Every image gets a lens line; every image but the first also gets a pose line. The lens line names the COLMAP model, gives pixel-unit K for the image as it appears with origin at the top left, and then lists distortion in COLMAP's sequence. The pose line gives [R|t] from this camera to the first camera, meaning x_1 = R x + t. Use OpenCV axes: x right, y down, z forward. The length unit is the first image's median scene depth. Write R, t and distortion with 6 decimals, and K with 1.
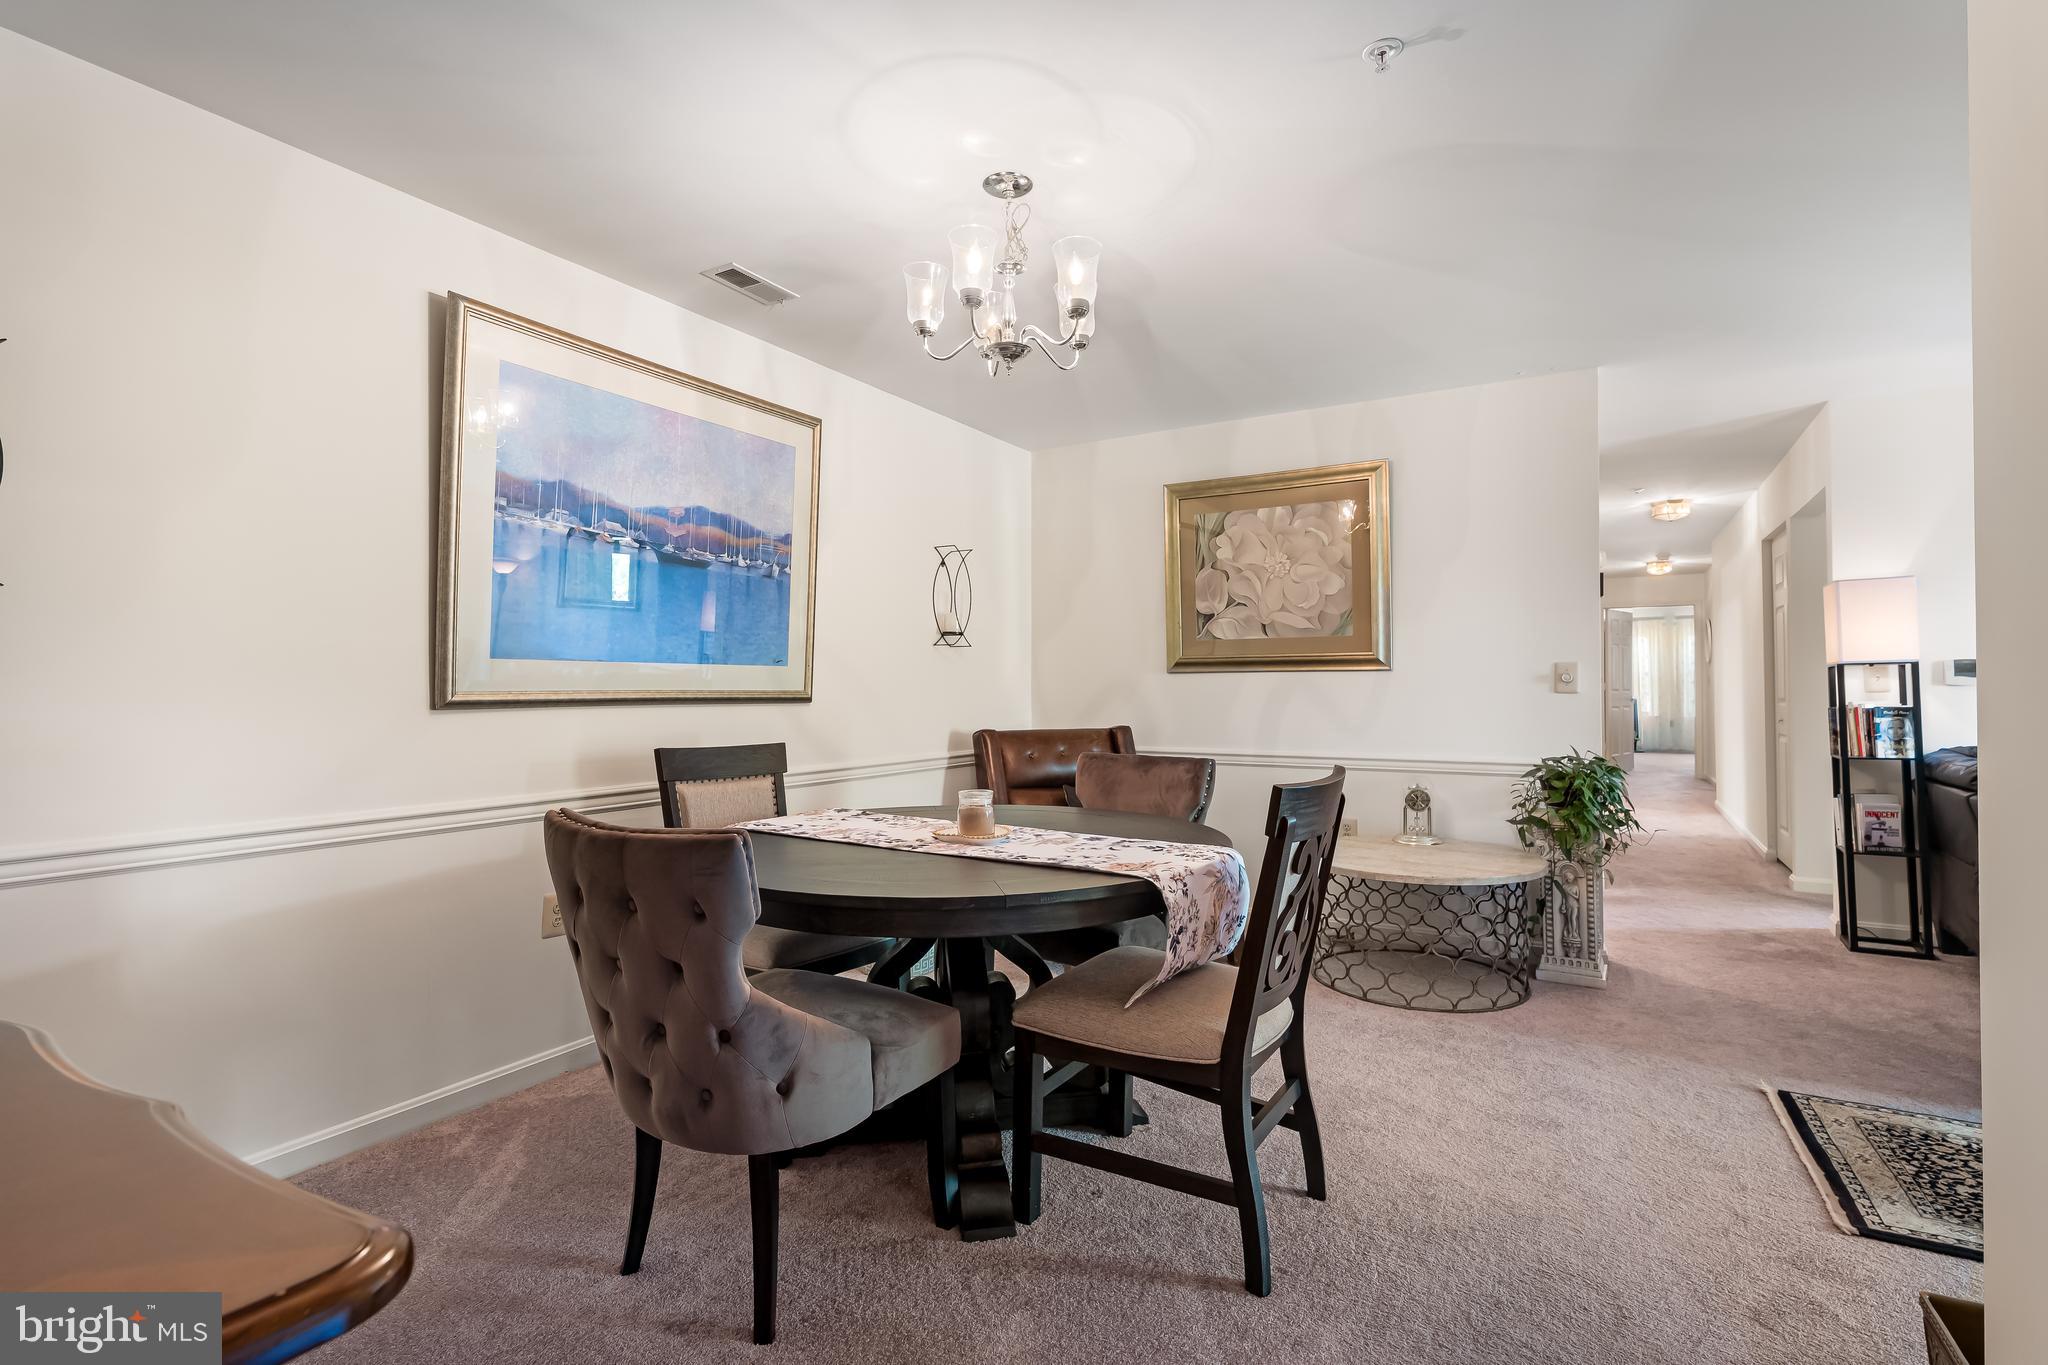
lens RADIAL K [[972.6, 0, 1020.4], [0, 972.6, 674.8], [0, 0, 1]] dist [0.000663, 0.000099]
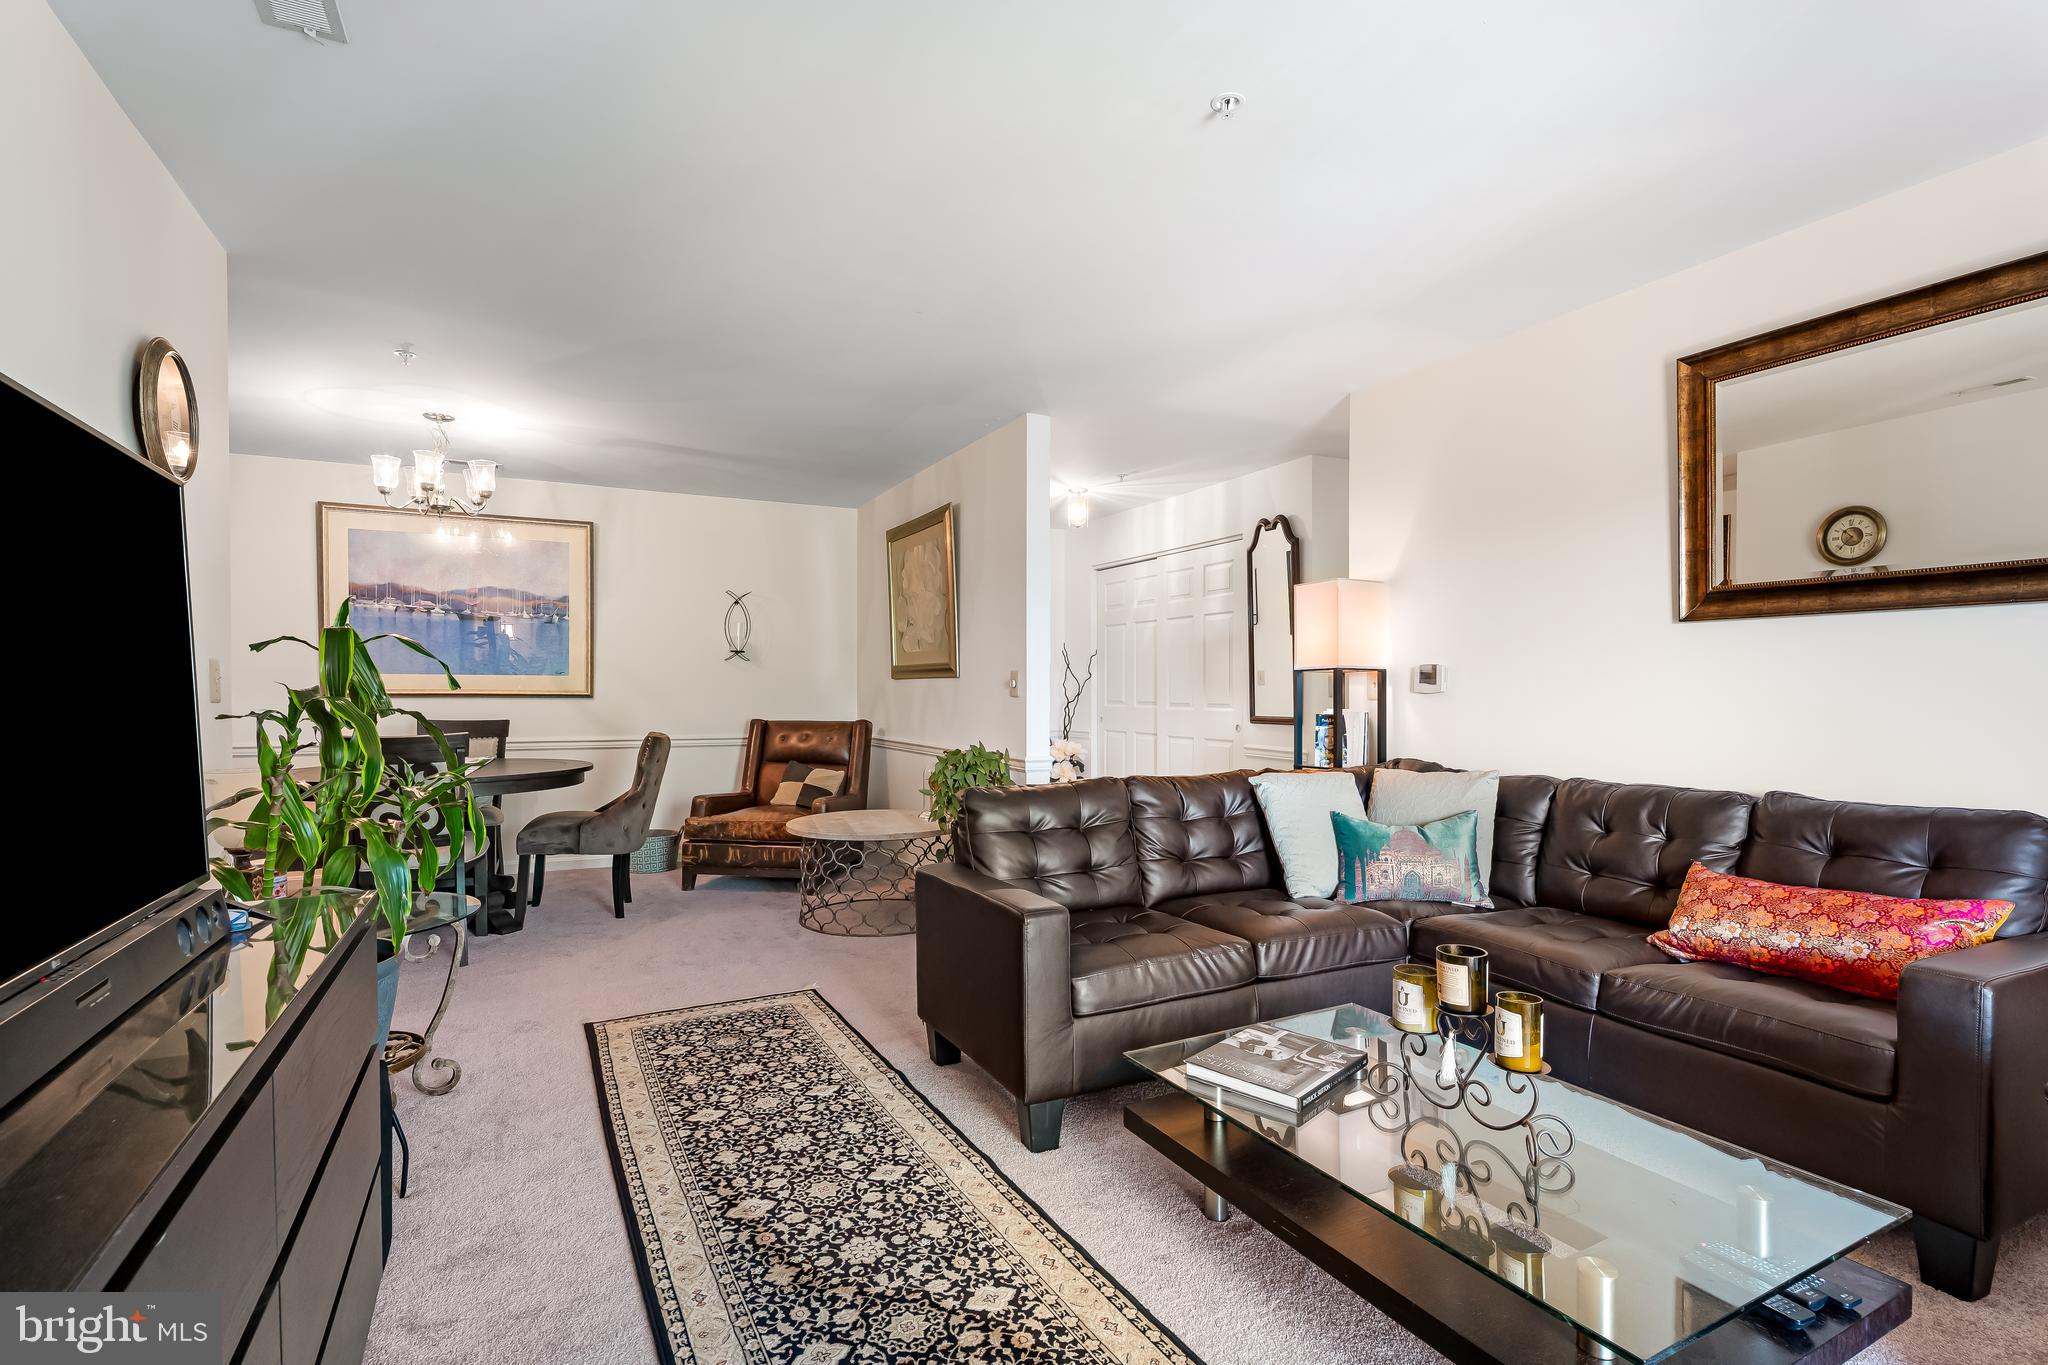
lens RADIAL K [[967.7, 0, 1025.9], [0, 967.7, 722.1], [0, 0, 1]] dist [-0.001852, -0.000189]
pose [[0.837608, 0.024153, -0.545737, 1.237645], [0.000922, 0.998958, 0.045626, -0.003807], [0.546270, -0.038720, 0.836713, 0.037307]]
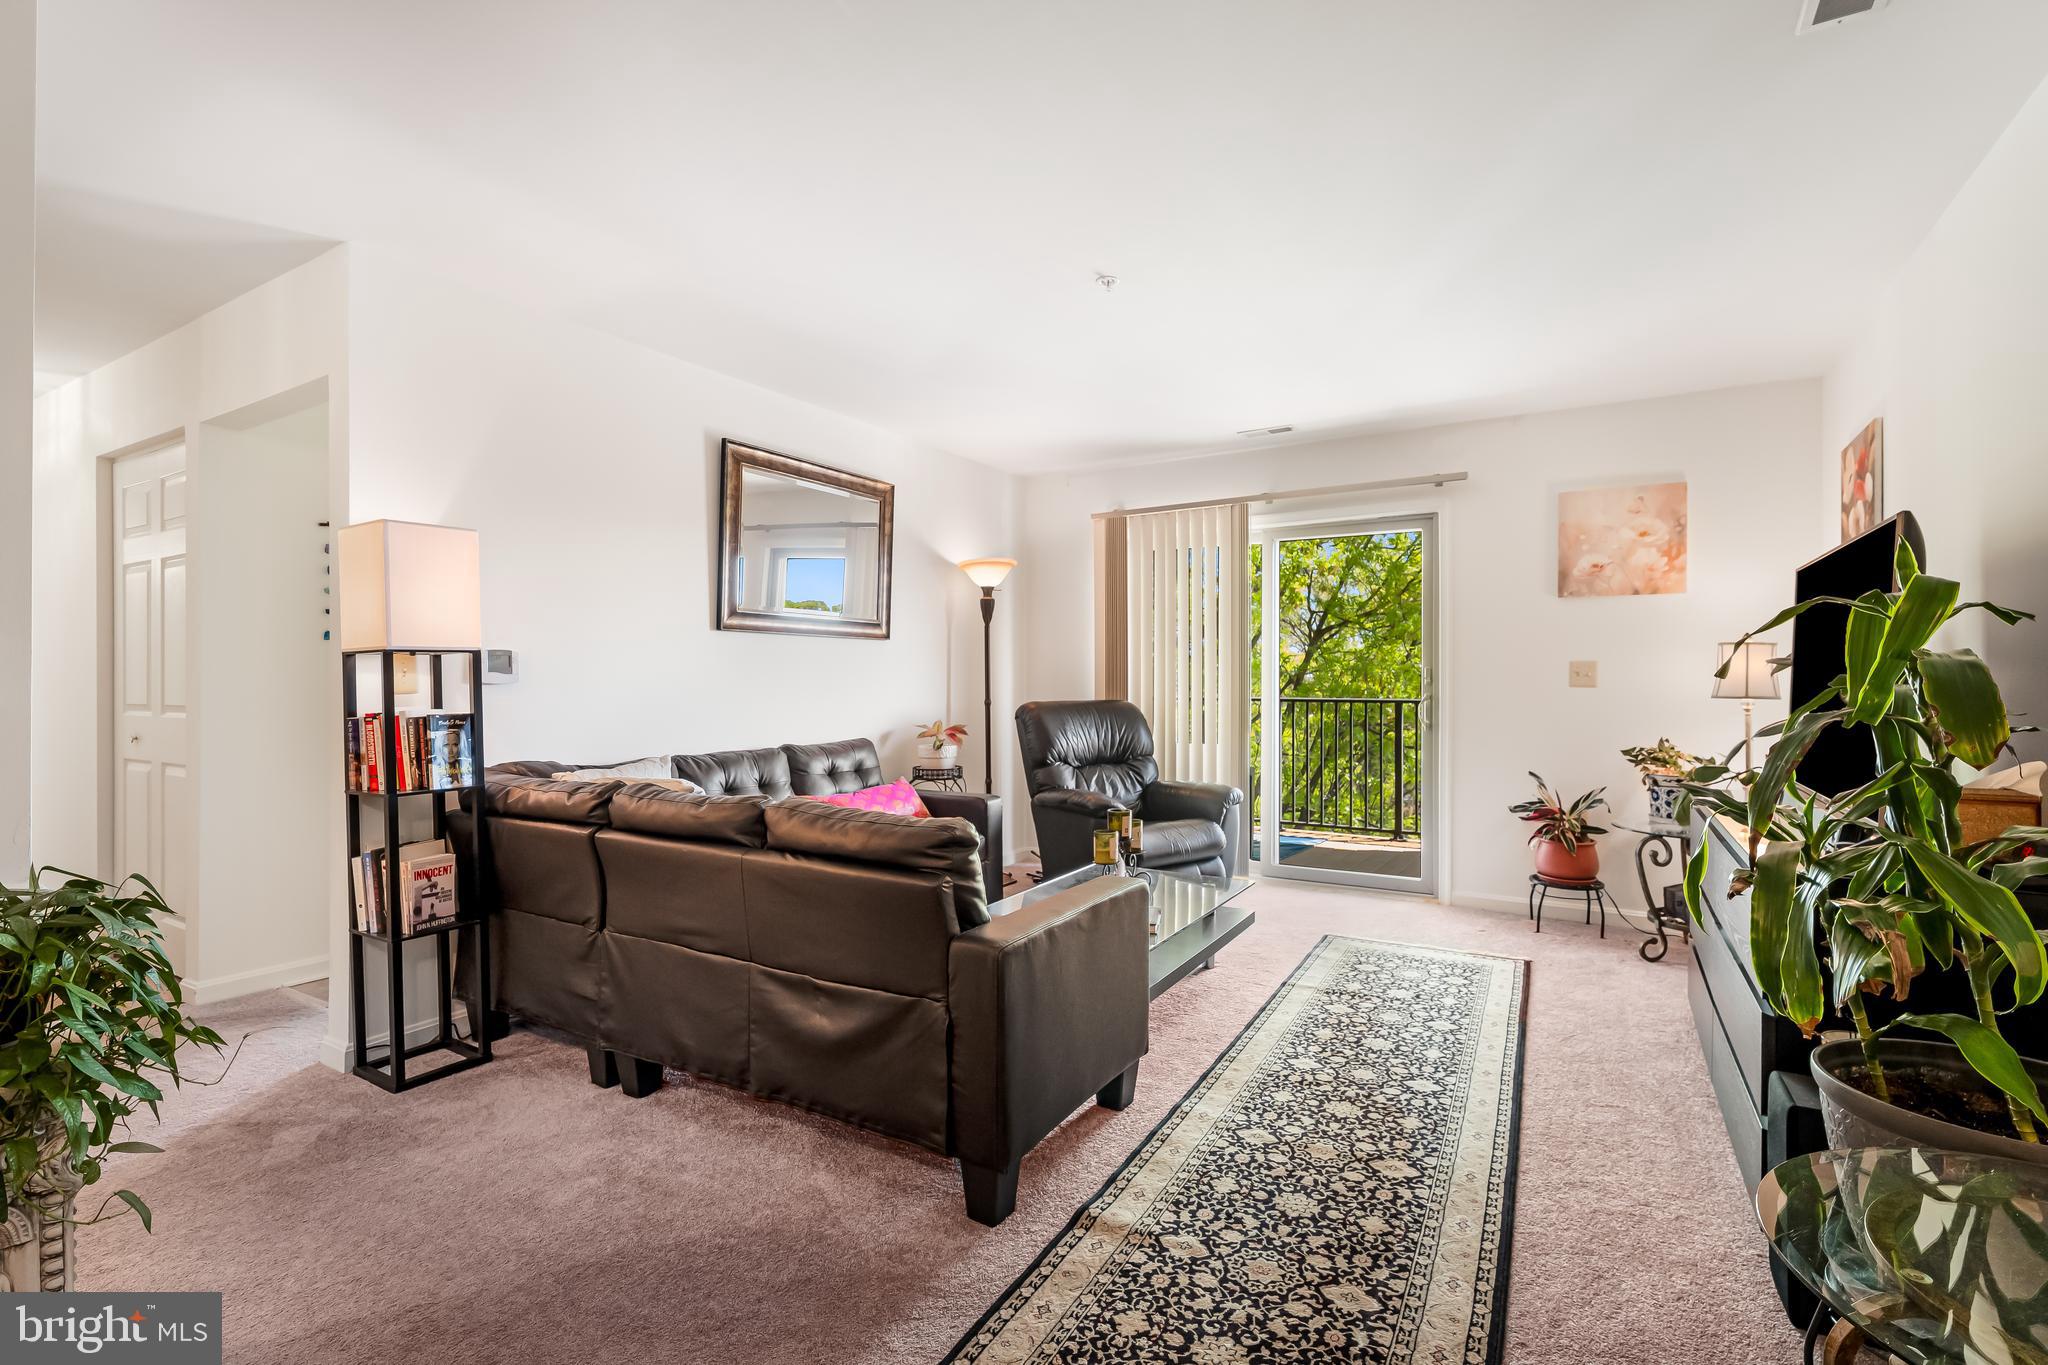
lens RADIAL K [[955.1, 0, 1021.0], [0, 955.1, 677.0], [0, 0, 1]] dist [0.003779, 0.000550]
pose [[0.015836, 0.010727, 0.999817, 0.234324], [-0.010044, 0.999894, -0.010569, 0.009848], [-0.999824, -0.009875, 0.015942, 0.617828]]
